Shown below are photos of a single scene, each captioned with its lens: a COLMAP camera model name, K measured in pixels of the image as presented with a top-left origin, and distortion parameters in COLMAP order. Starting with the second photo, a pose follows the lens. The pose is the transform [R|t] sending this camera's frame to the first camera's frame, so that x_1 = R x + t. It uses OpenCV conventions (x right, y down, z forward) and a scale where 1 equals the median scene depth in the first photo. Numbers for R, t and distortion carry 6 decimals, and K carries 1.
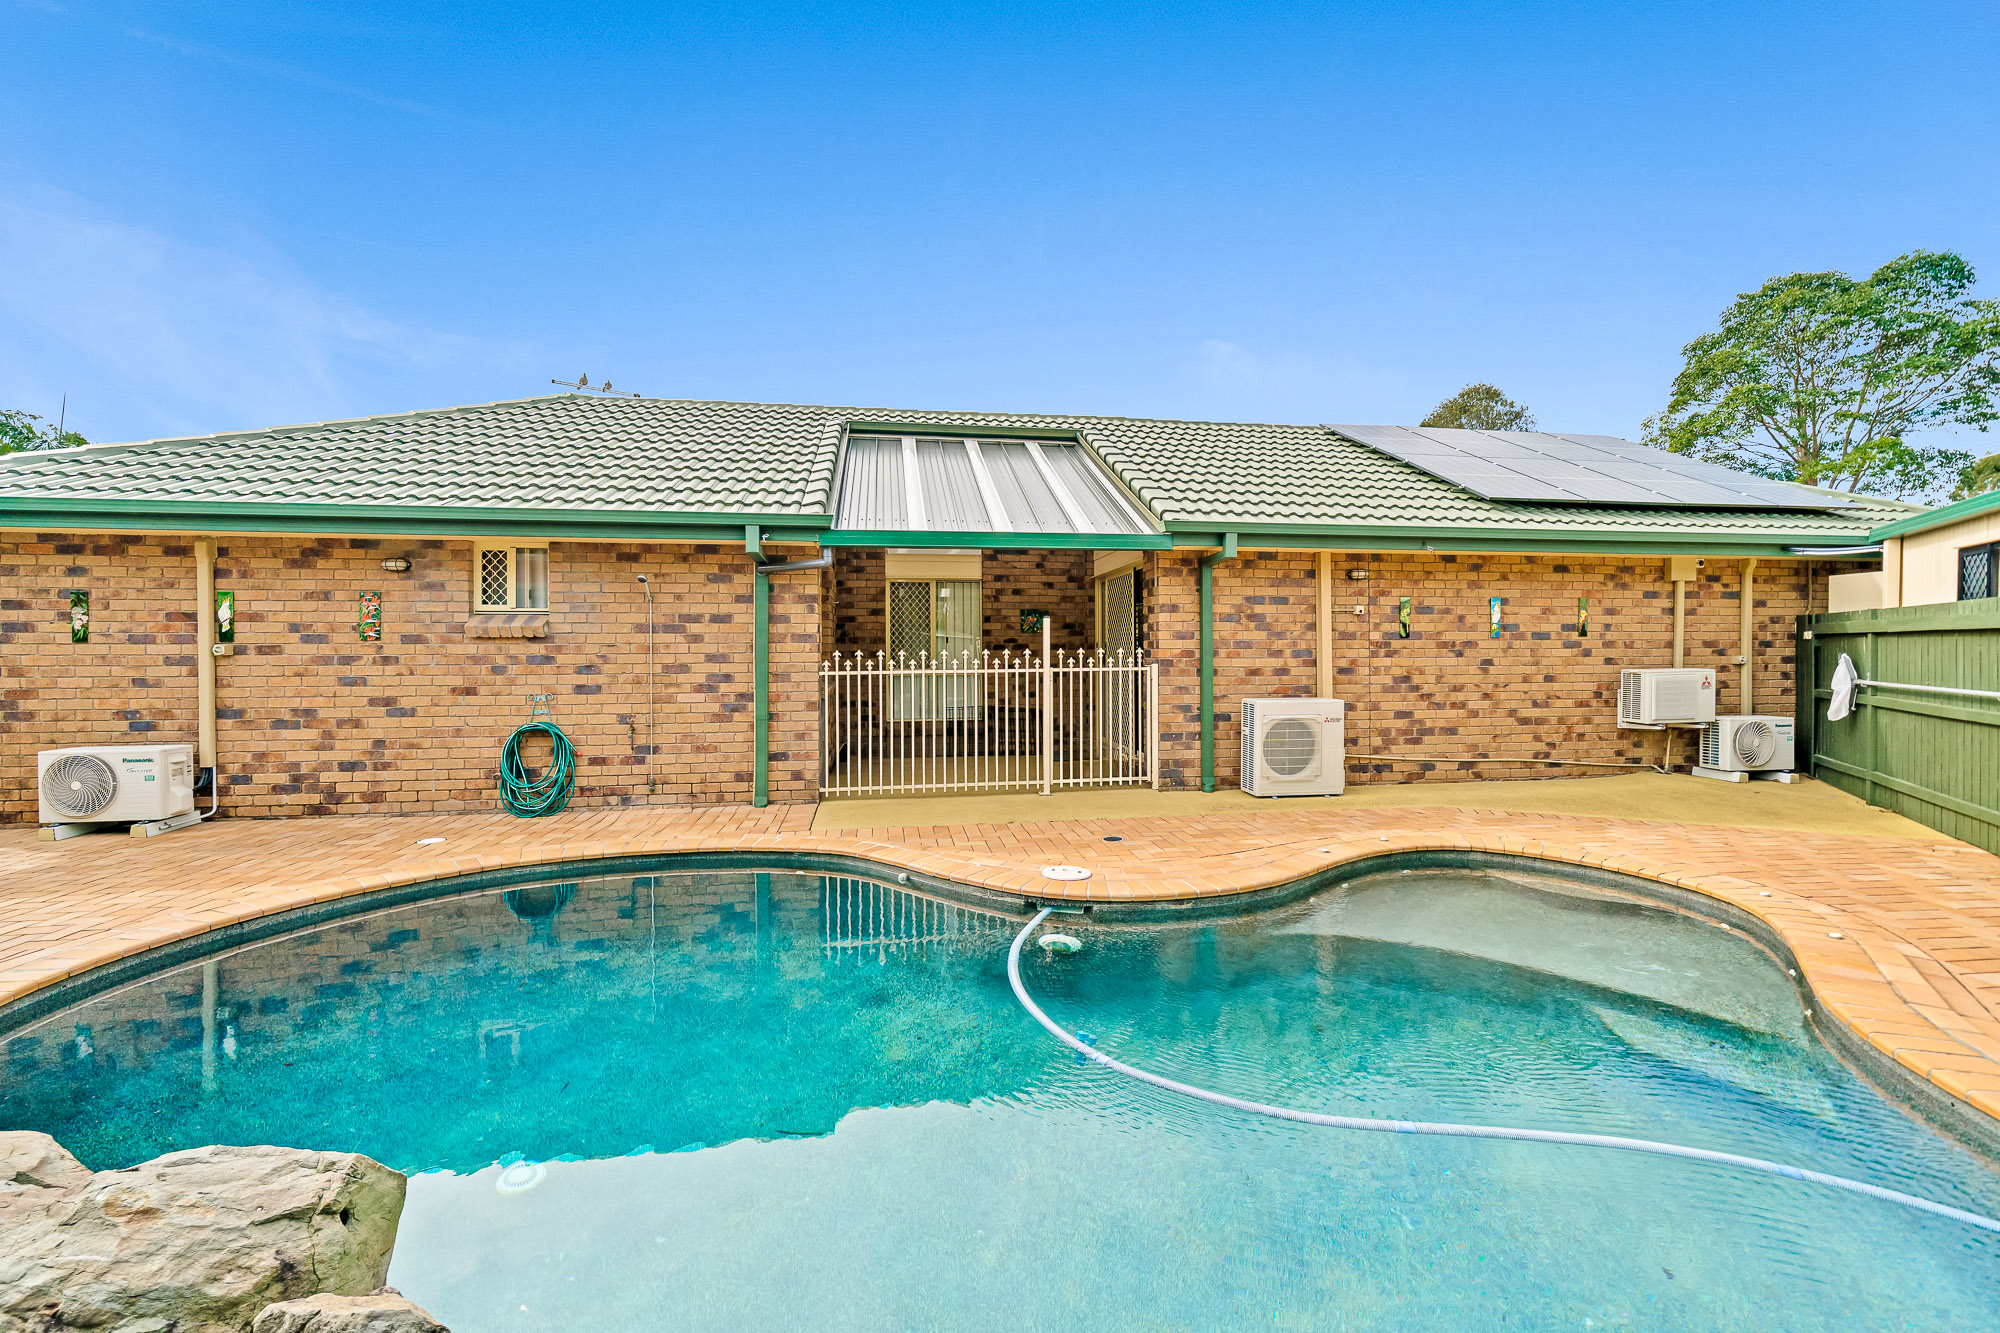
lens RADIAL K [[737.8, 0, 999.6], [0, 737.8, 652.9], [0, 0, 1]] dist [-0.013917, 0.000820]
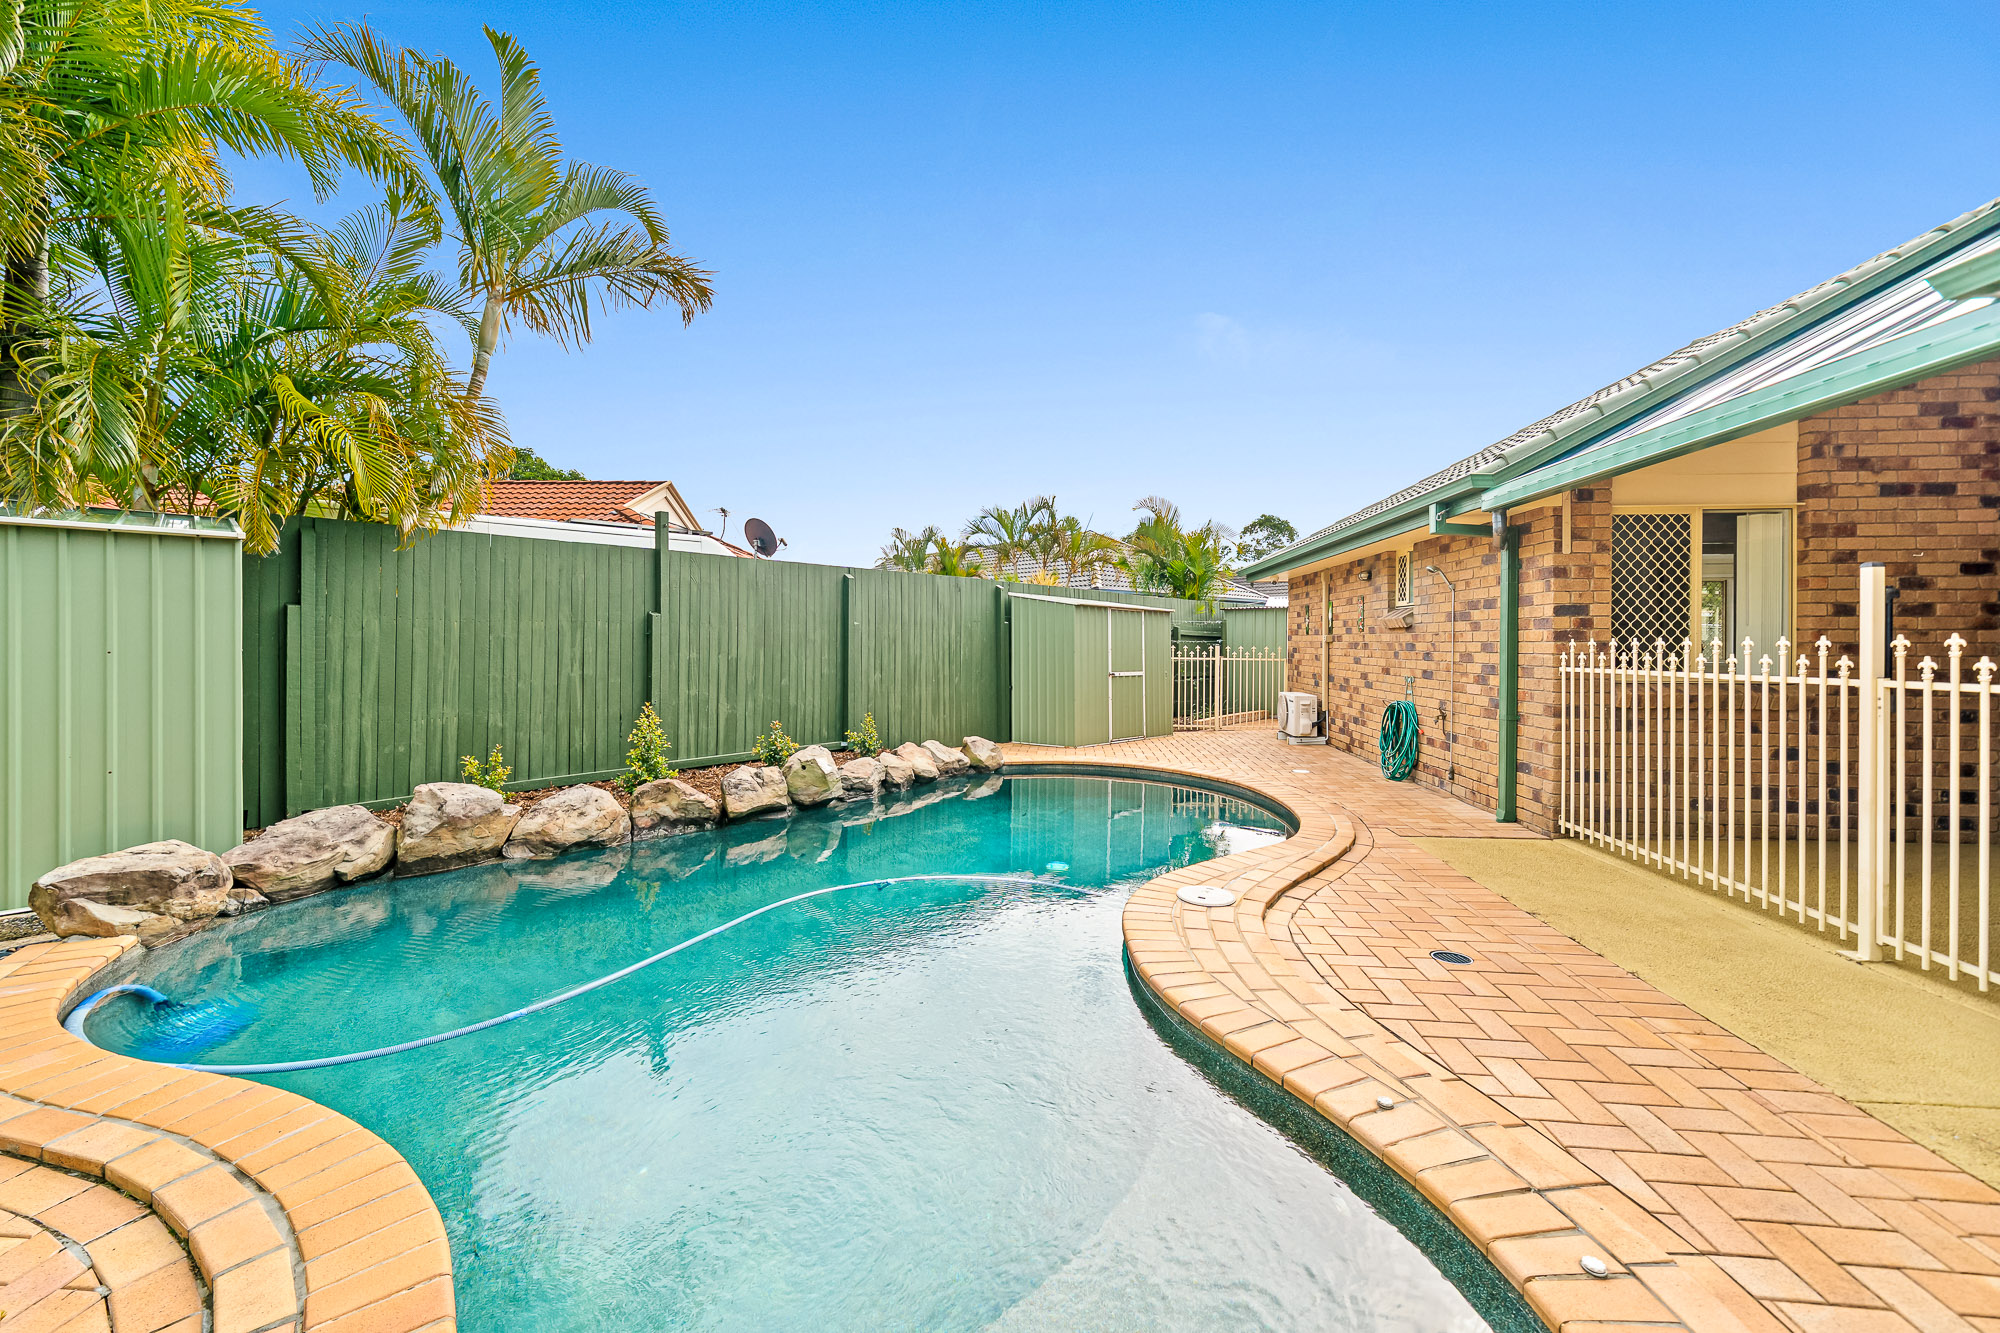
lens RADIAL K [[737.8, 0, 993.8], [0, 737.8, 638.9], [0, 0, 1]] dist [-0.013917, 0.000820]
pose [[-0.210755, -0.000460, -0.977539, 0.625898], [-0.016890, 0.999852, 0.003171, 0.004113], [0.977393, 0.017178, -0.210732, 0.589544]]
